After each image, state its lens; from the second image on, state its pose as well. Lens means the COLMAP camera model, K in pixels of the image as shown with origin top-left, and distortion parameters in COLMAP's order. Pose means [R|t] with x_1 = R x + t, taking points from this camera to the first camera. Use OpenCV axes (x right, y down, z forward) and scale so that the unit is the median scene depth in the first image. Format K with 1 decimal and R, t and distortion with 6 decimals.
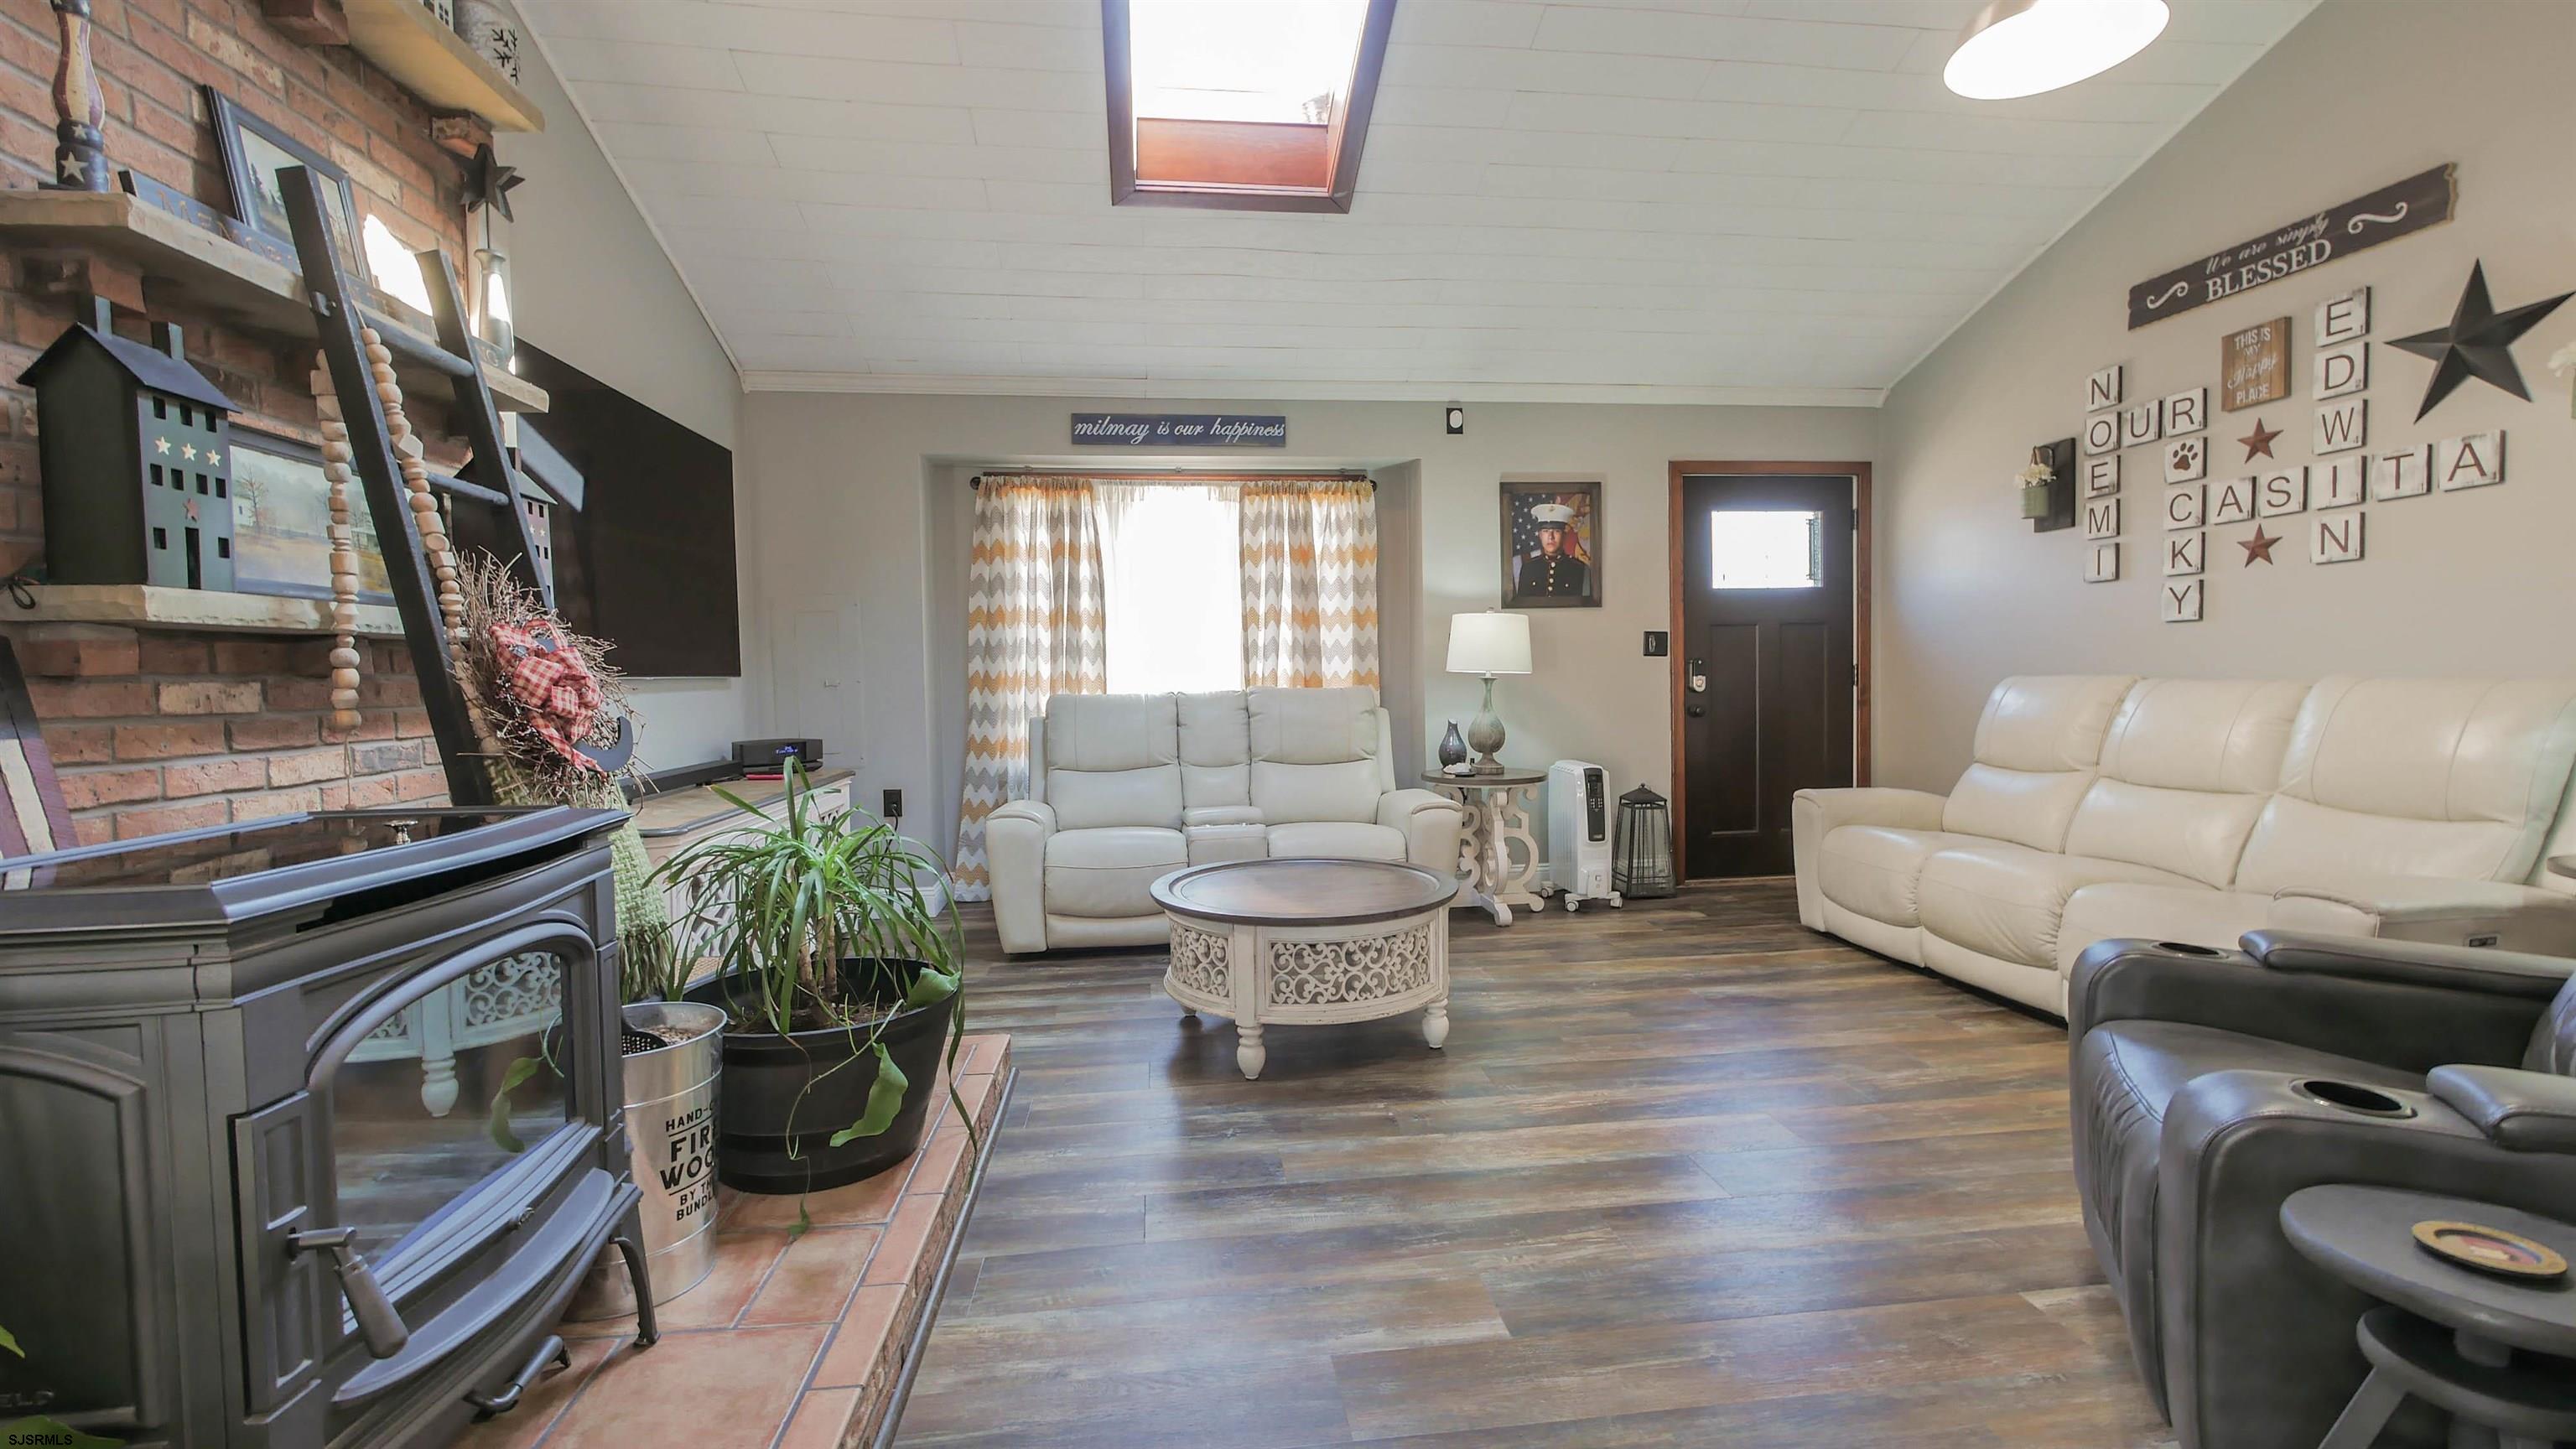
lens RADIAL K [[1059.3, 0, 1277.9], [0, 1059.3, 717.2], [0, 0, 1]] dist [-0.008014, 0.000180]
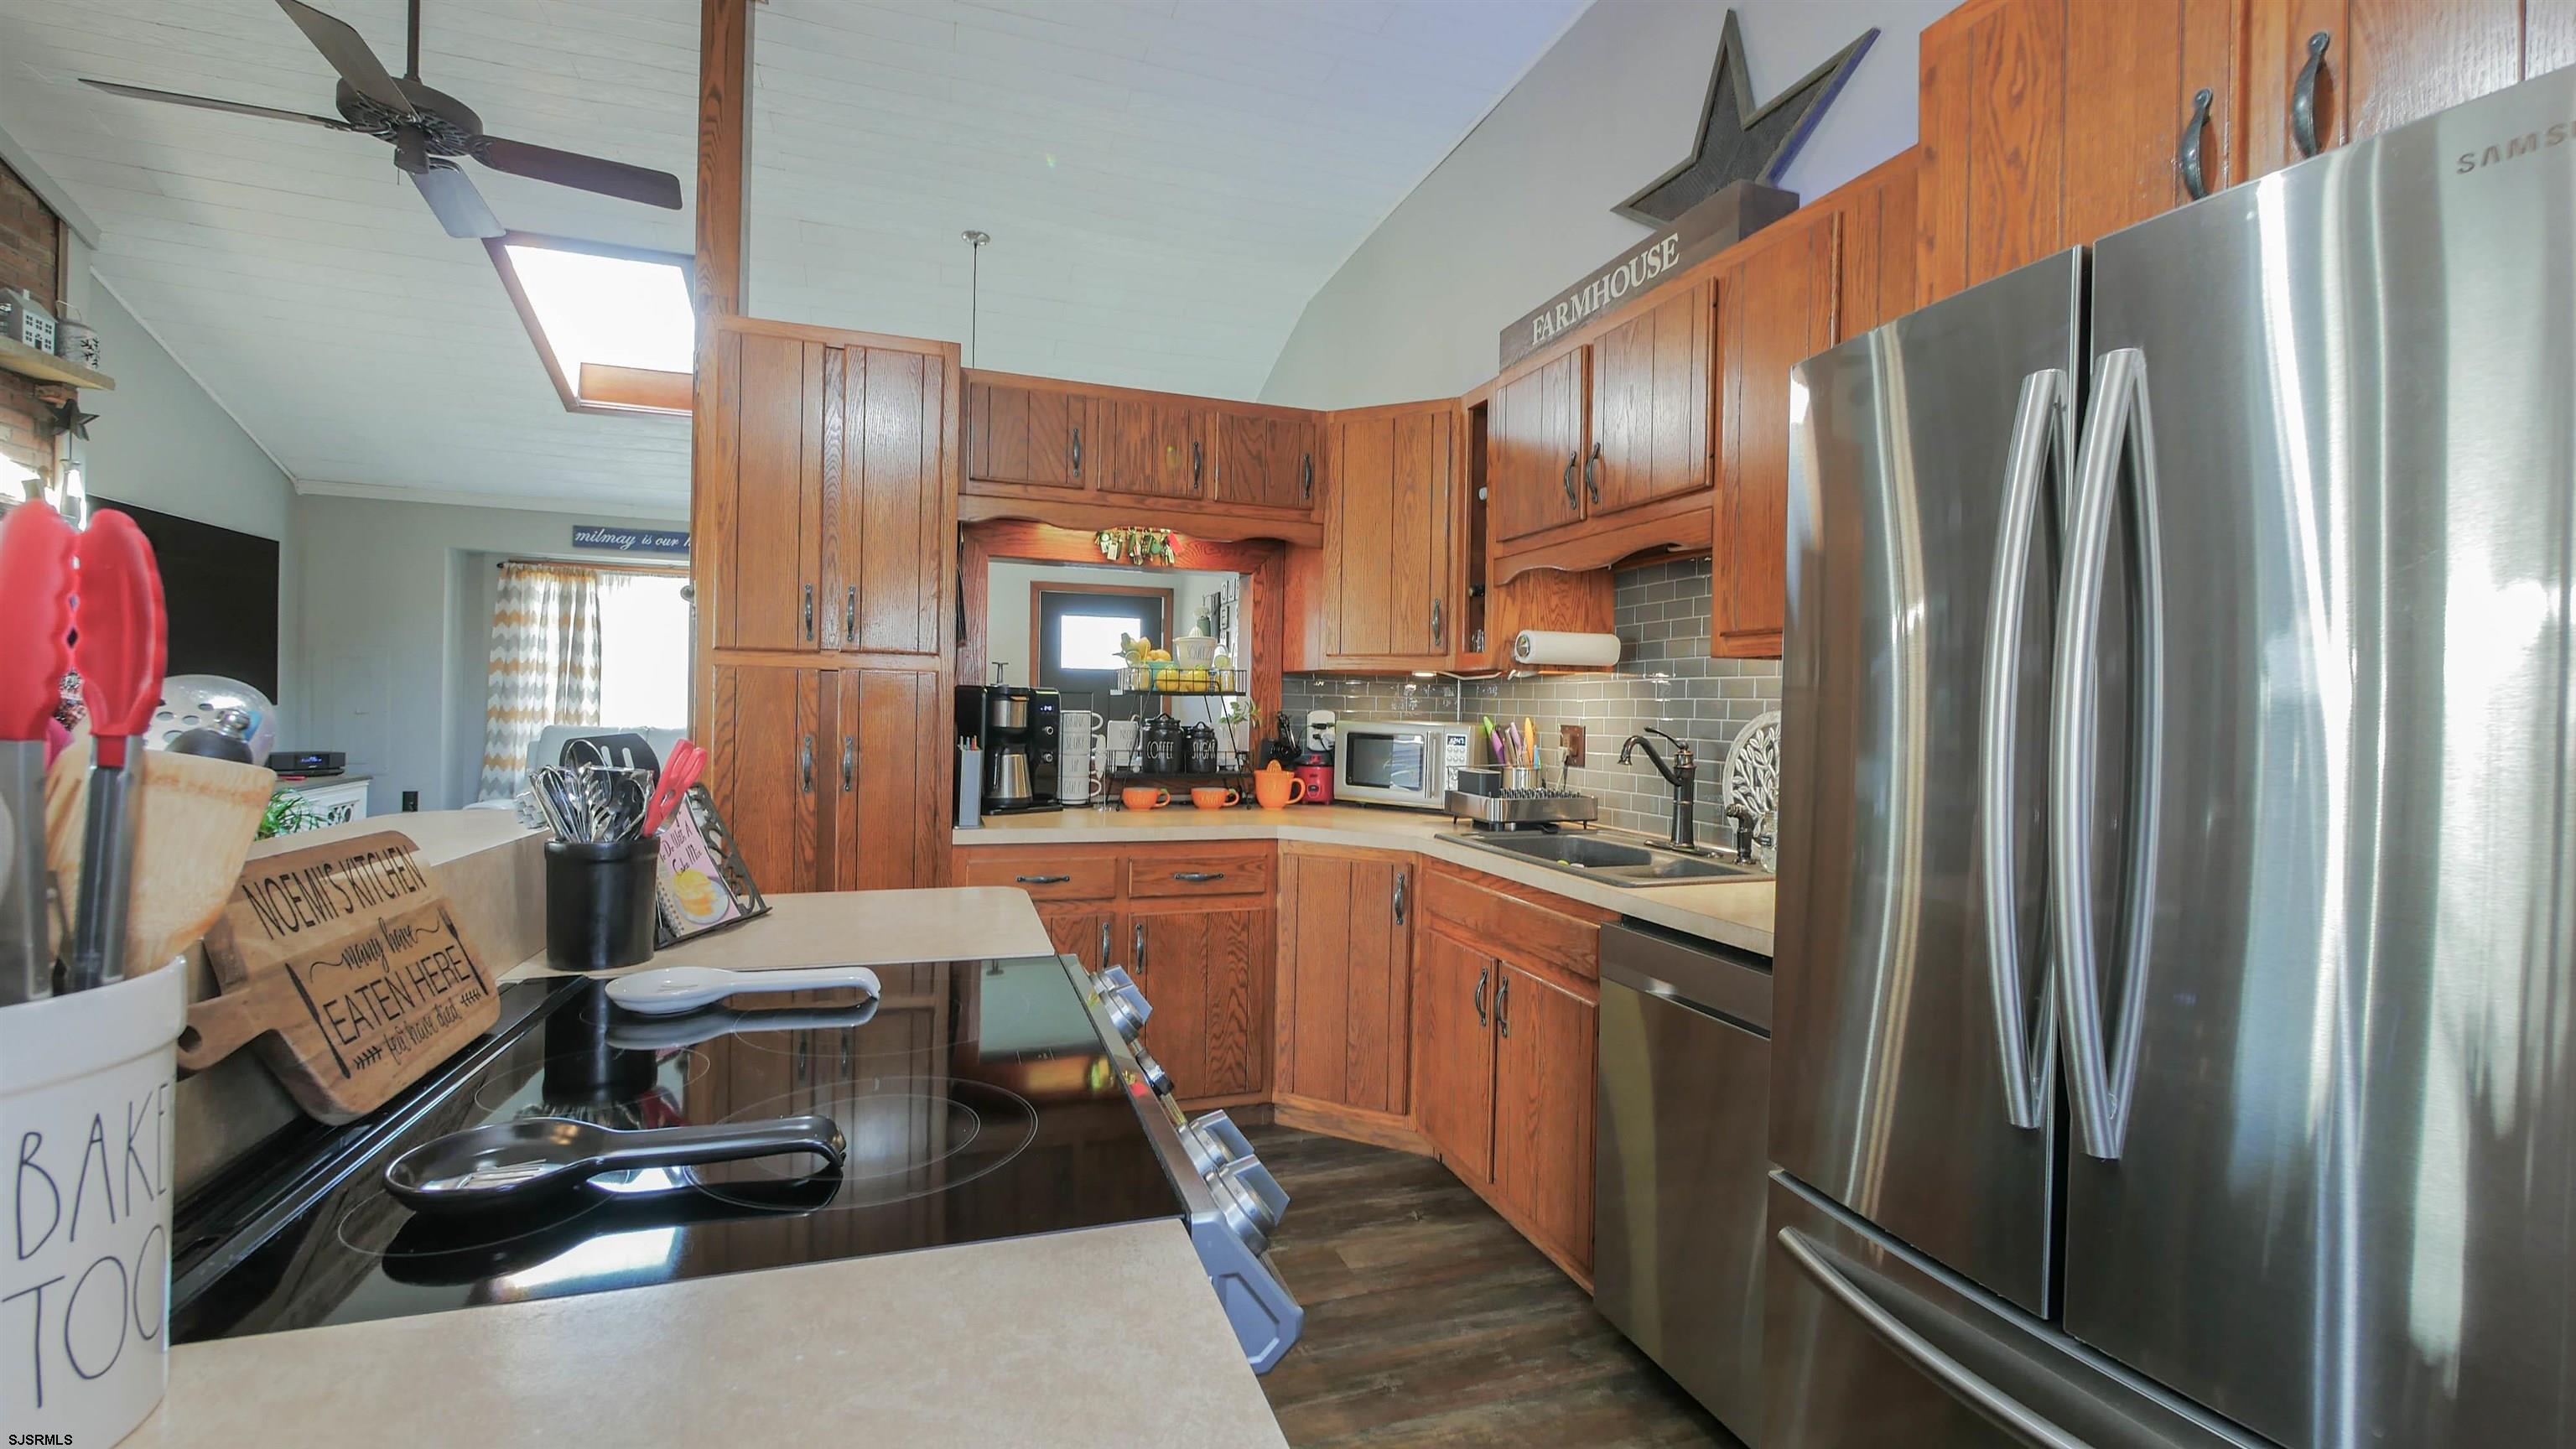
lens RADIAL K [[1065.8, 0, 1279.7], [0, 1065.8, 706.0], [0, 0, 1]] dist [-0.001321, -0.000379]
pose [[0.975824, 0.036558, 0.215479, 0.416368], [-0.027922, 0.998685, -0.042991, -0.012805], [-0.216768, 0.035935, 0.975562, -0.563062]]
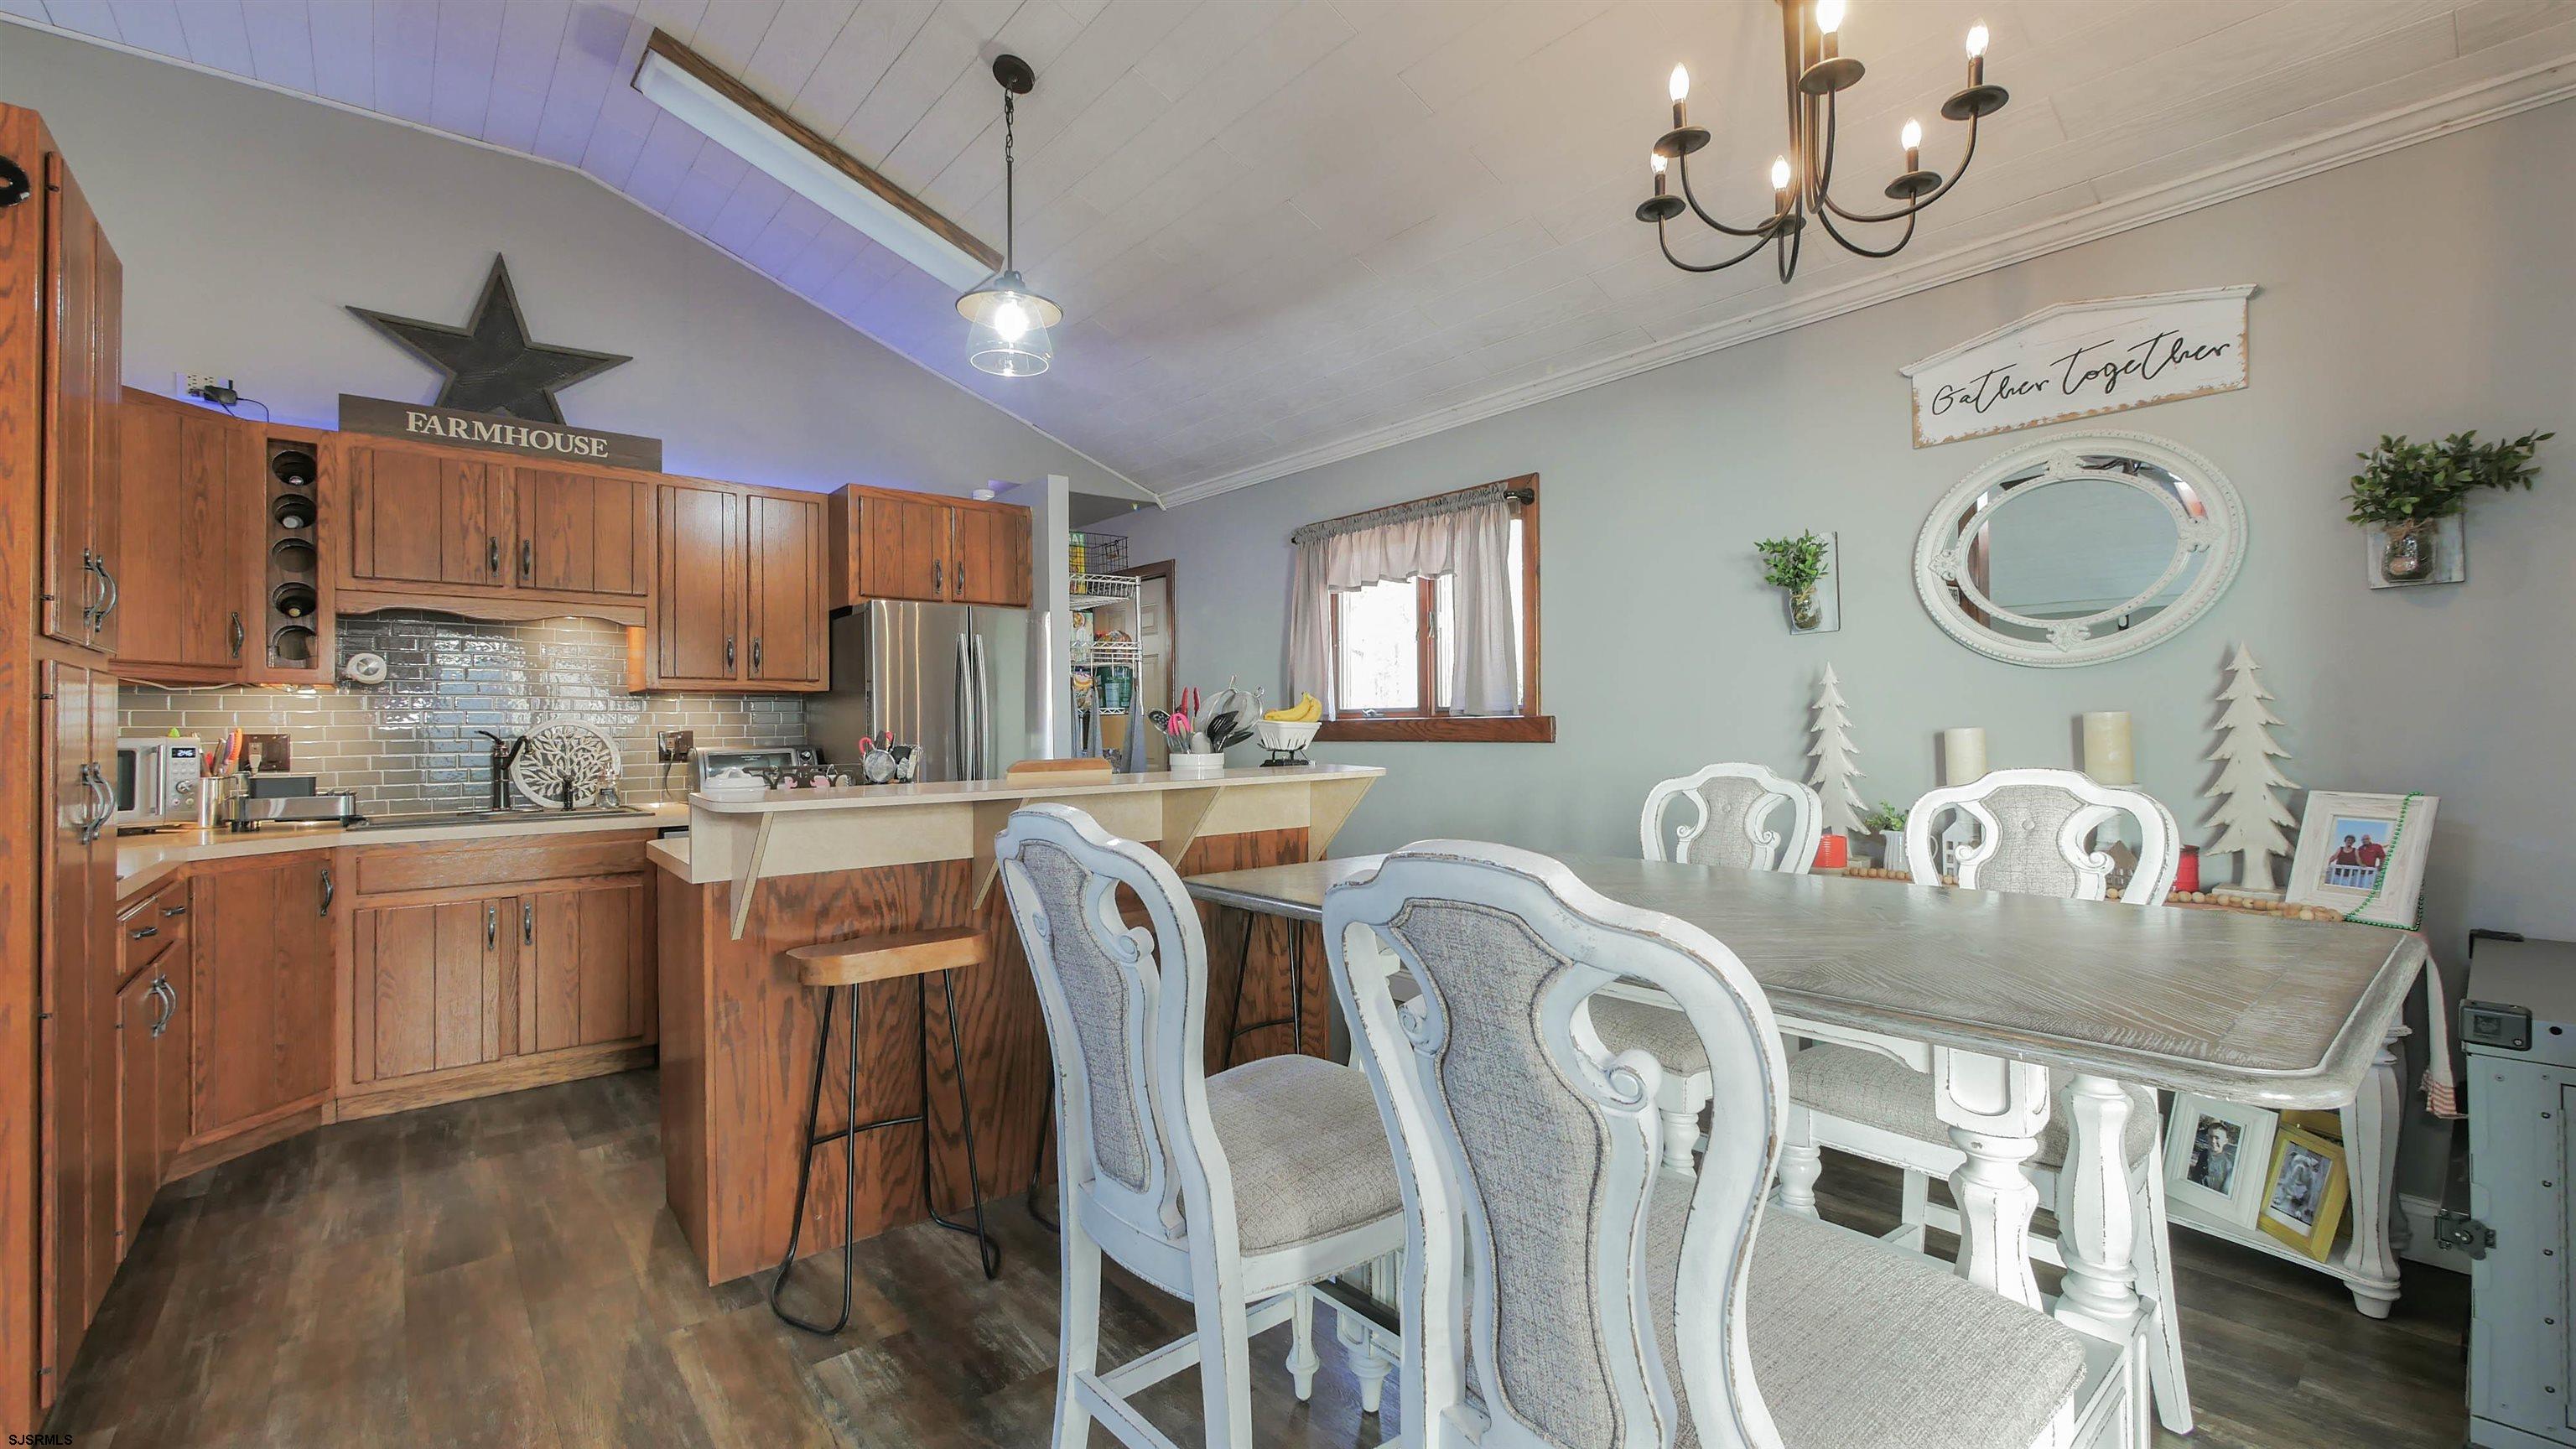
lens RADIAL K [[1059.3, 0, 1277.9], [0, 1059.3, 717.2], [0, 0, 1]] dist [-0.008014, 0.000180]
pose [[-0.551813, 0.031538, 0.833371, -0.248758], [0.052297, 0.998627, -0.003164, -0.007698], [-0.832326, 0.041837, -0.552705, -0.129539]]
